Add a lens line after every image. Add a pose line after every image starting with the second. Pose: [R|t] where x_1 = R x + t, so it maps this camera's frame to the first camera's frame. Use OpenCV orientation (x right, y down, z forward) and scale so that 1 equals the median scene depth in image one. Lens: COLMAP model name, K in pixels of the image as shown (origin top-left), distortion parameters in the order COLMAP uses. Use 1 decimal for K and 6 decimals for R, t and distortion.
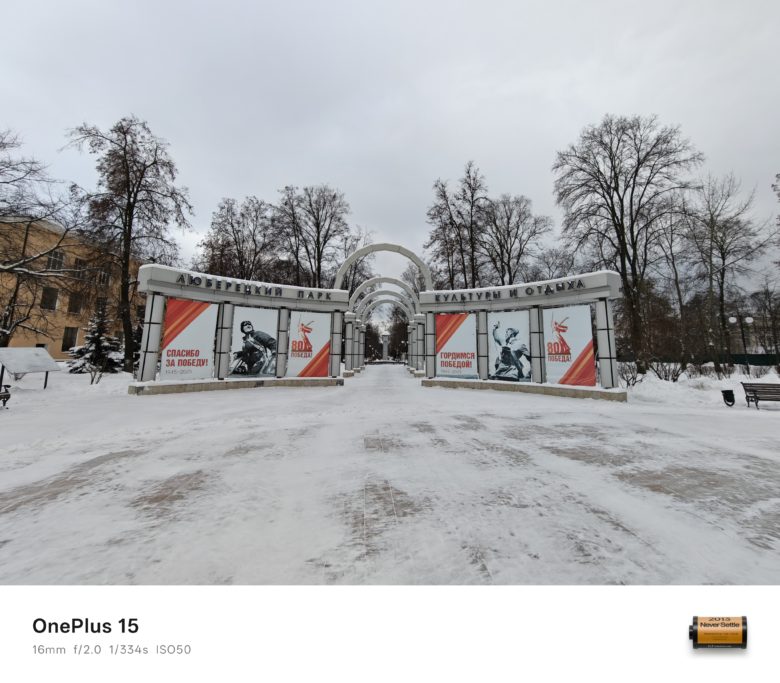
lens RADIAL K [[364.4, 0, 392.7], [0, 364.4, 299.2], [0, 0, 1]] dist [0.002159, 0.000172]
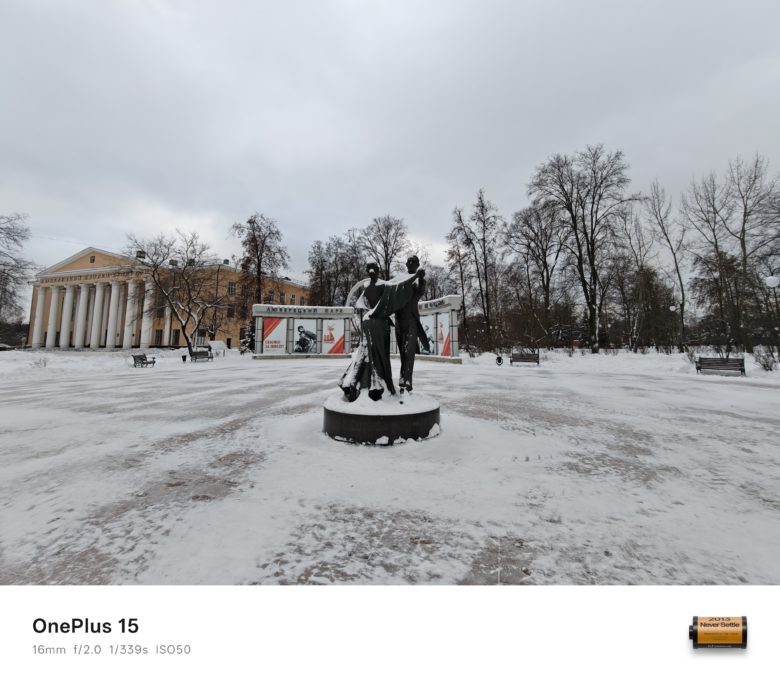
lens RADIAL K [[364.4, 0, 392.7], [0, 364.4, 299.2], [0, 0, 1]] dist [0.002159, 0.000172]
pose [[0.936560, -0.055680, -0.346055, 0.690634], [0.066475, 0.997600, 0.019395, -0.082283], [0.344145, -0.041168, 0.938014, -0.632194]]
